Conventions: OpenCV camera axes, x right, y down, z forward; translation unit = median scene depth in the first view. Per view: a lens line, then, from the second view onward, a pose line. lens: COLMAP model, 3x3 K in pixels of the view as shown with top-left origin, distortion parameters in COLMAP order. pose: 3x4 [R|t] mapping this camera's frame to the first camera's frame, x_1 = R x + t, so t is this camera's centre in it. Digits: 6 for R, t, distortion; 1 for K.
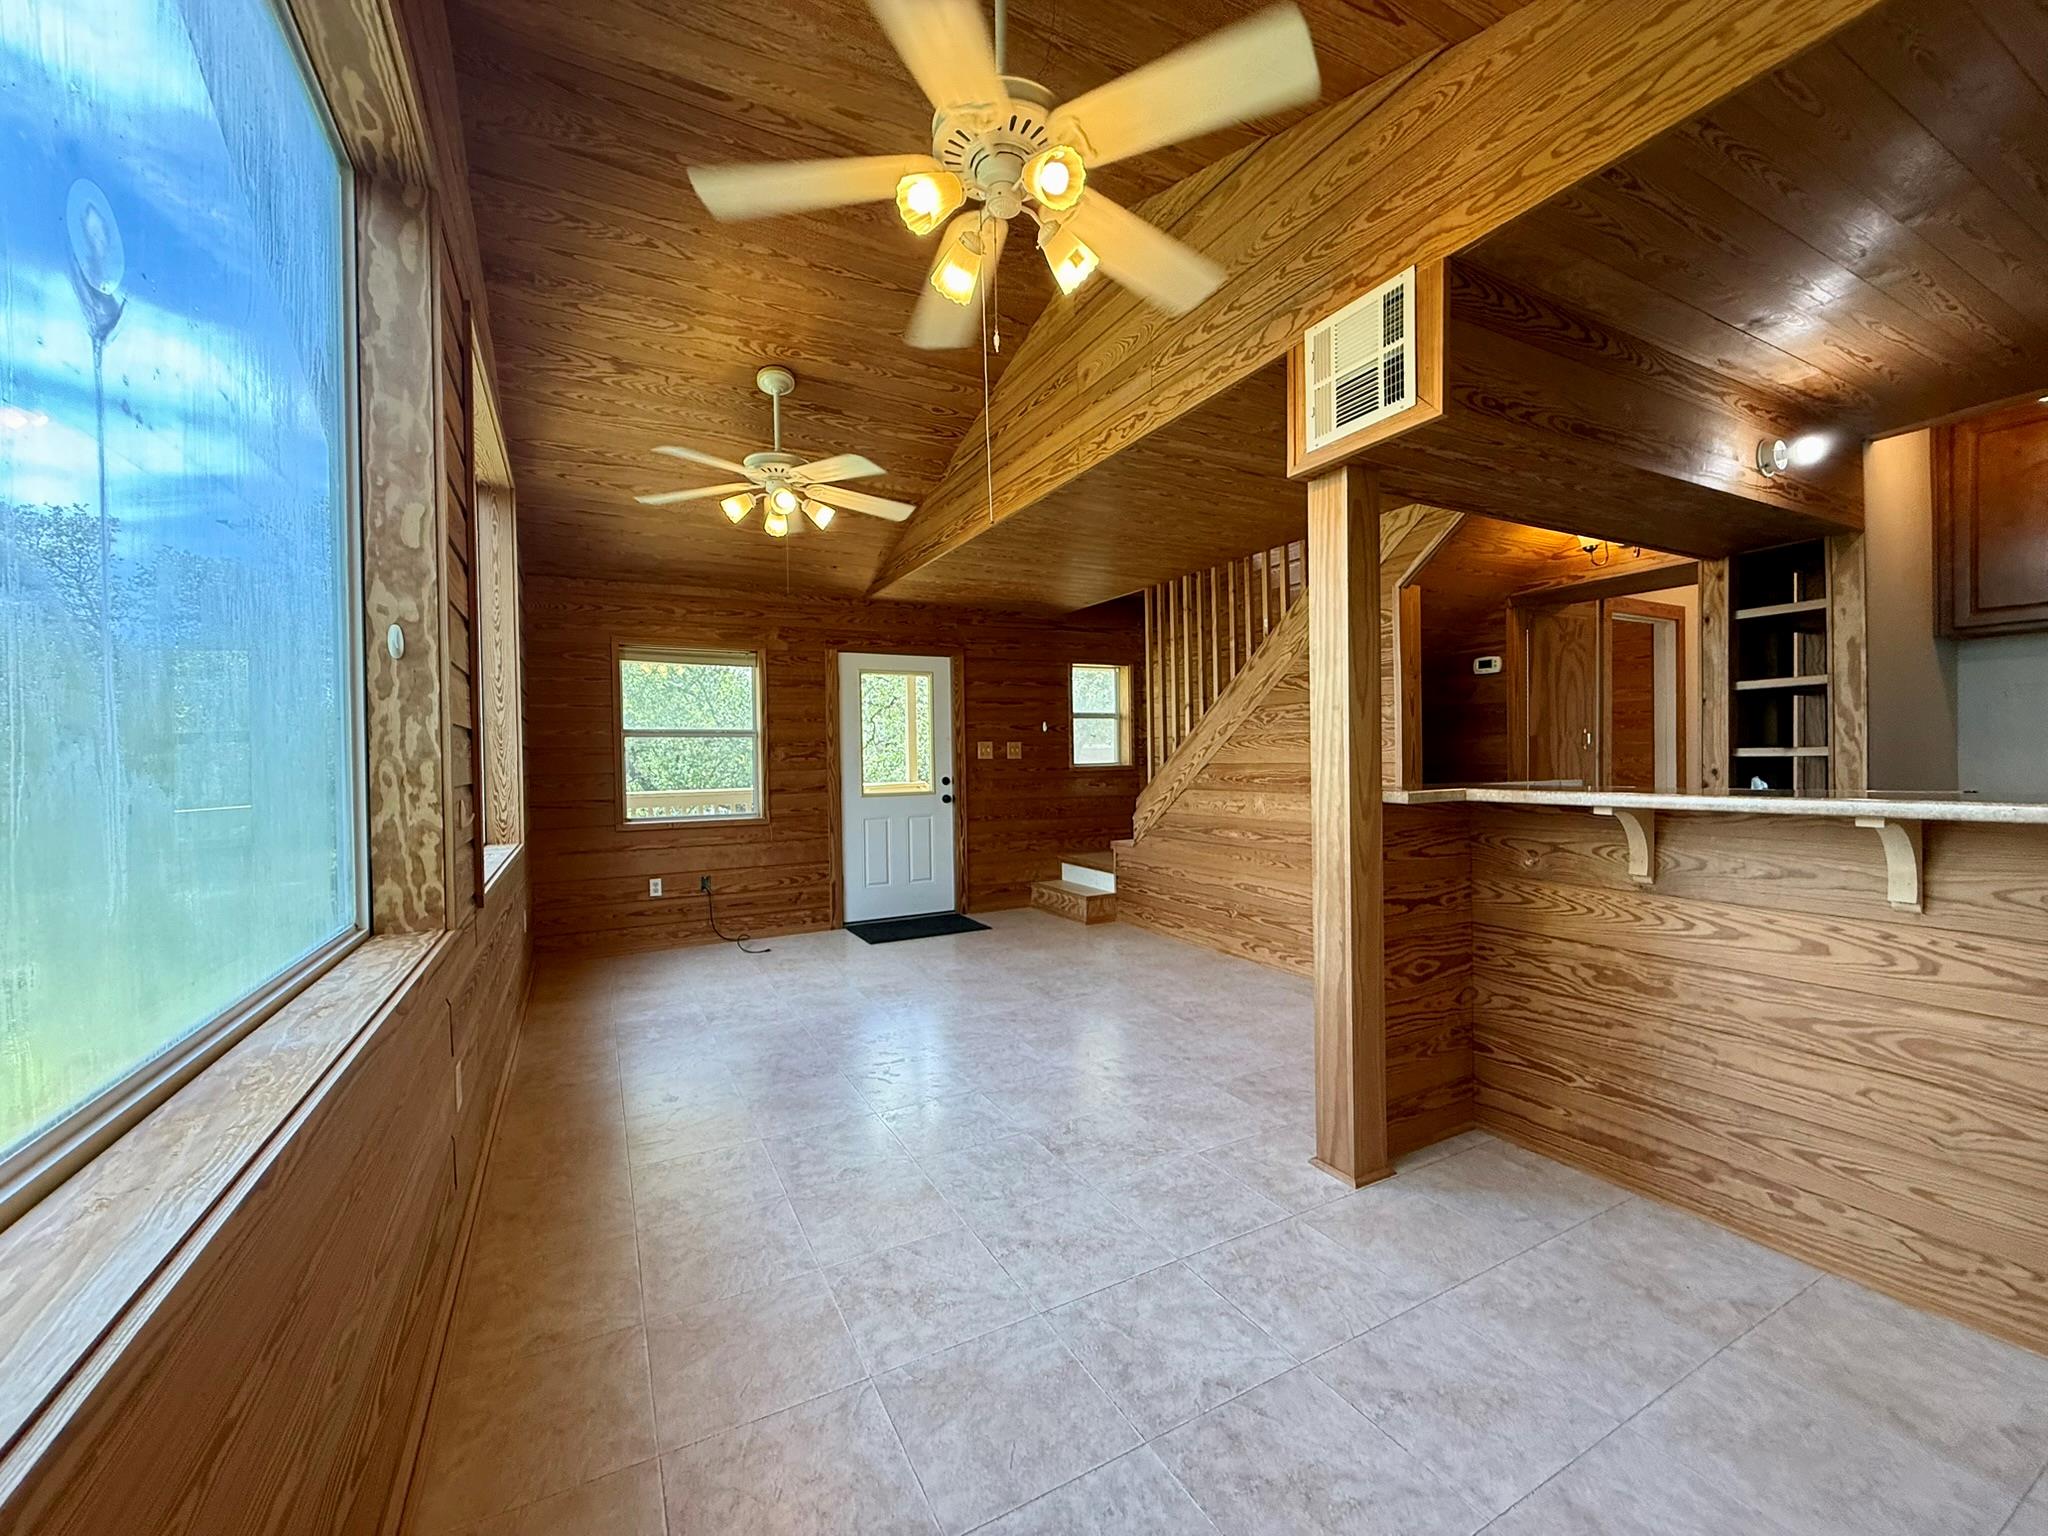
lens RADIAL K [[826.4, 0, 1027.8], [0, 826.4, 757.8], [0, 0, 1]] dist [0.016693, 0.000036]
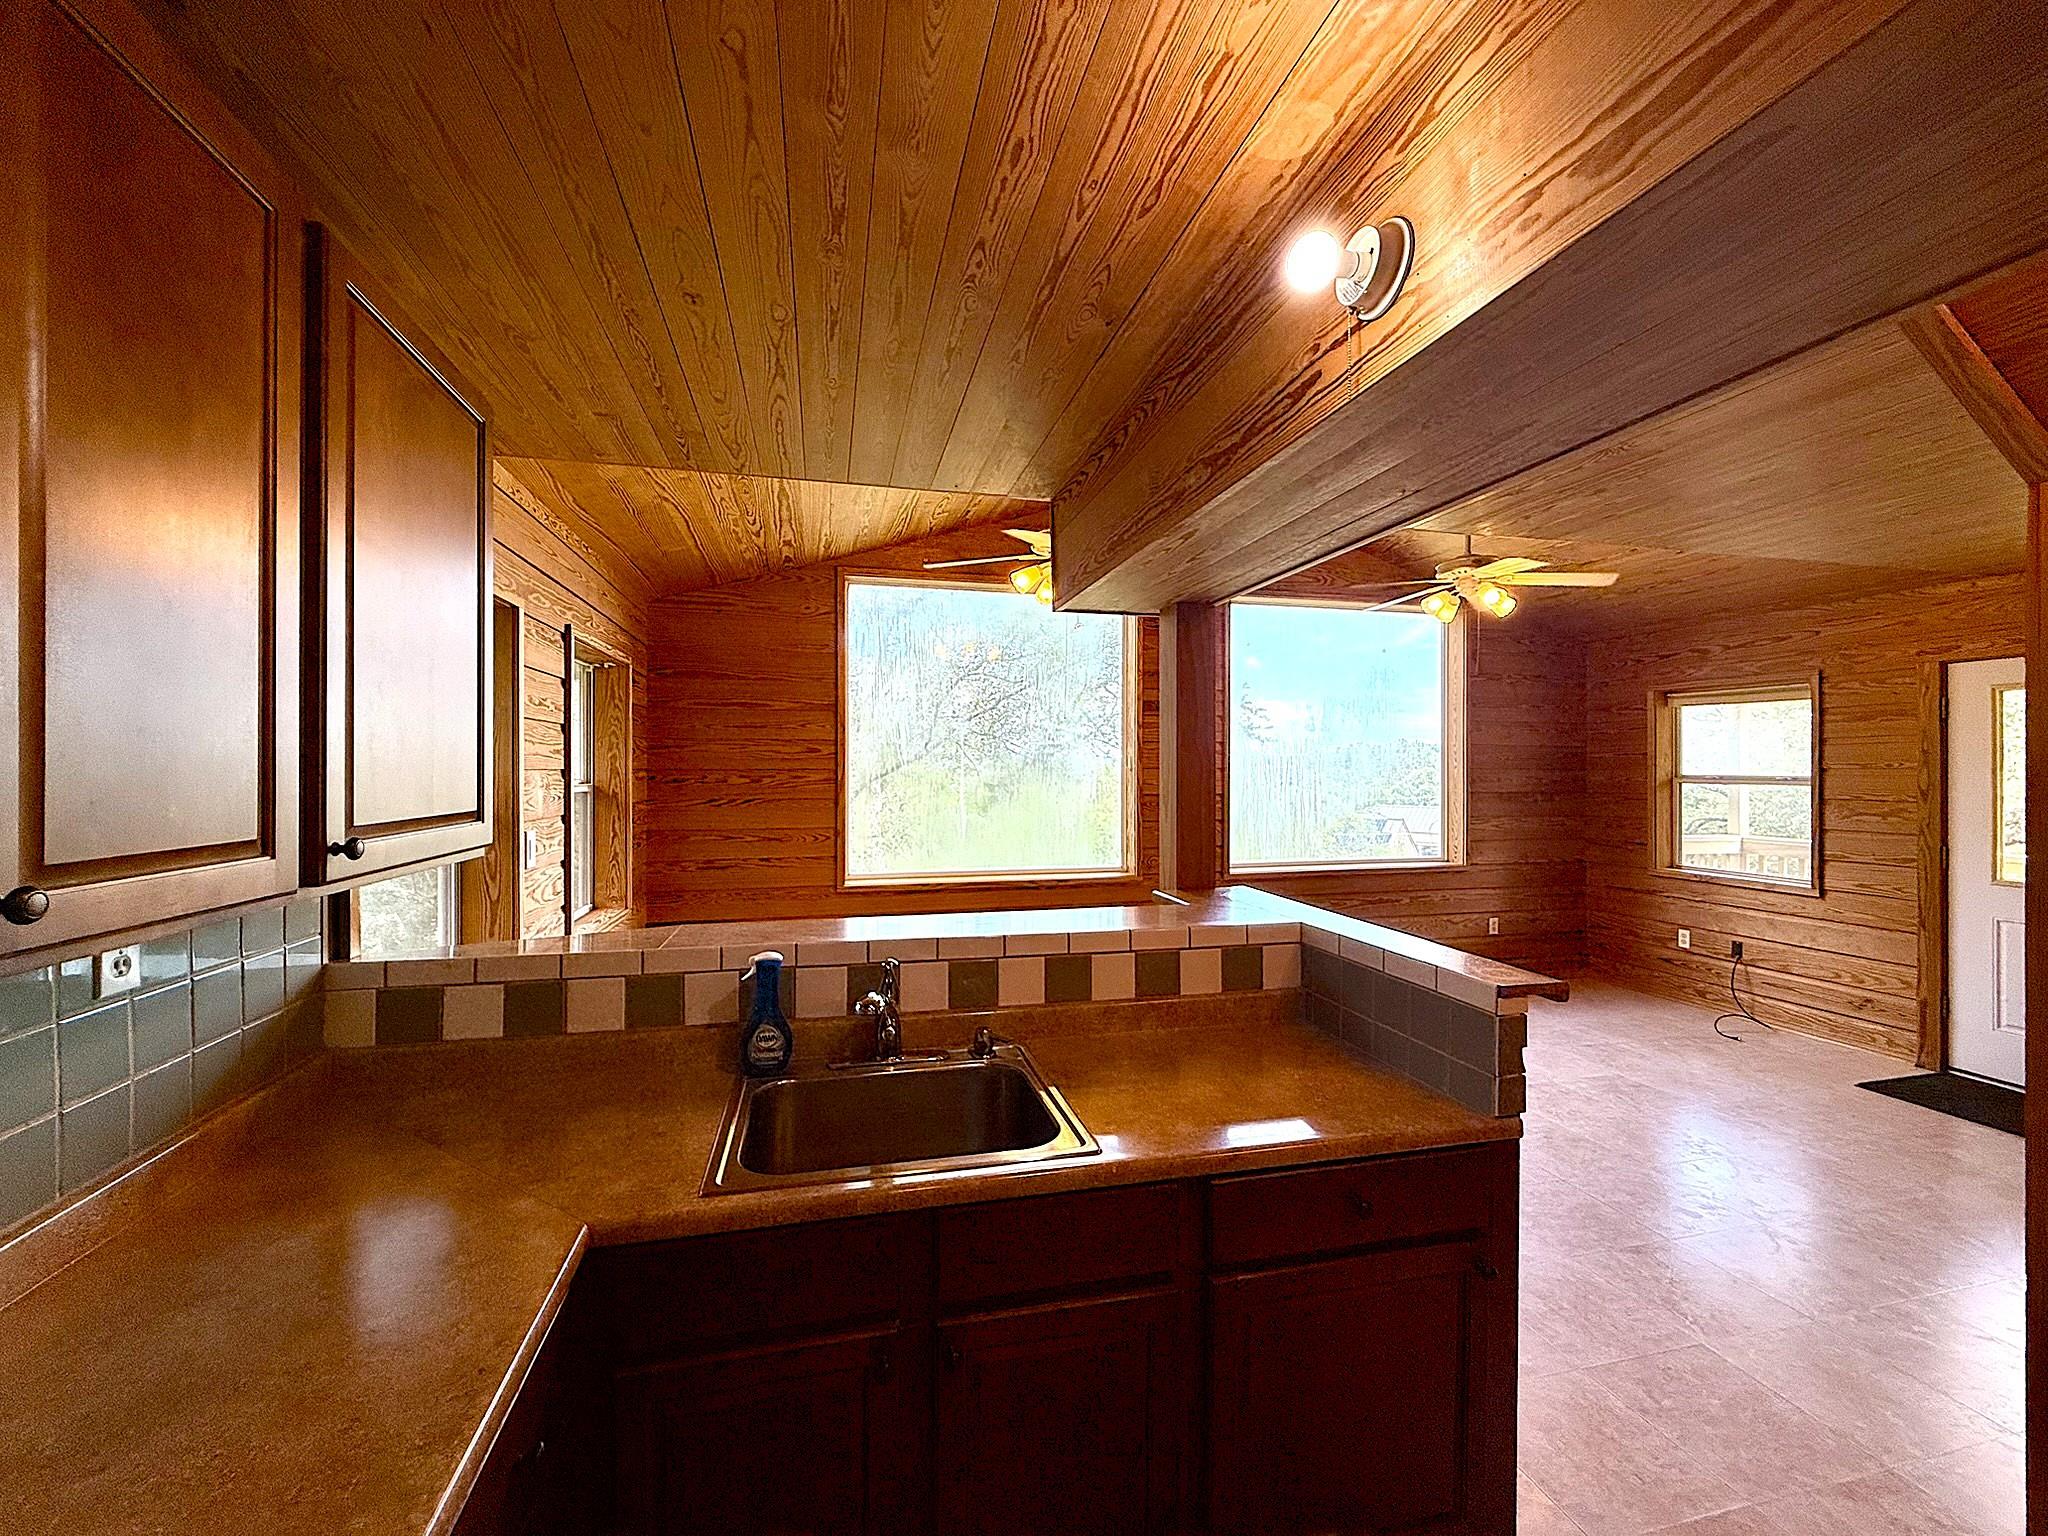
lens RADIAL K [[826.4, 0, 1023.0], [0, 826.4, 766.0], [0, 0, 1]] dist [0.016693, 0.000036]
pose [[-0.258738, 0.014768, -0.965835, 0.684609], [-0.009977, 0.999789, 0.017959, -0.054197], [0.965896, 0.014283, -0.258536, 0.507267]]
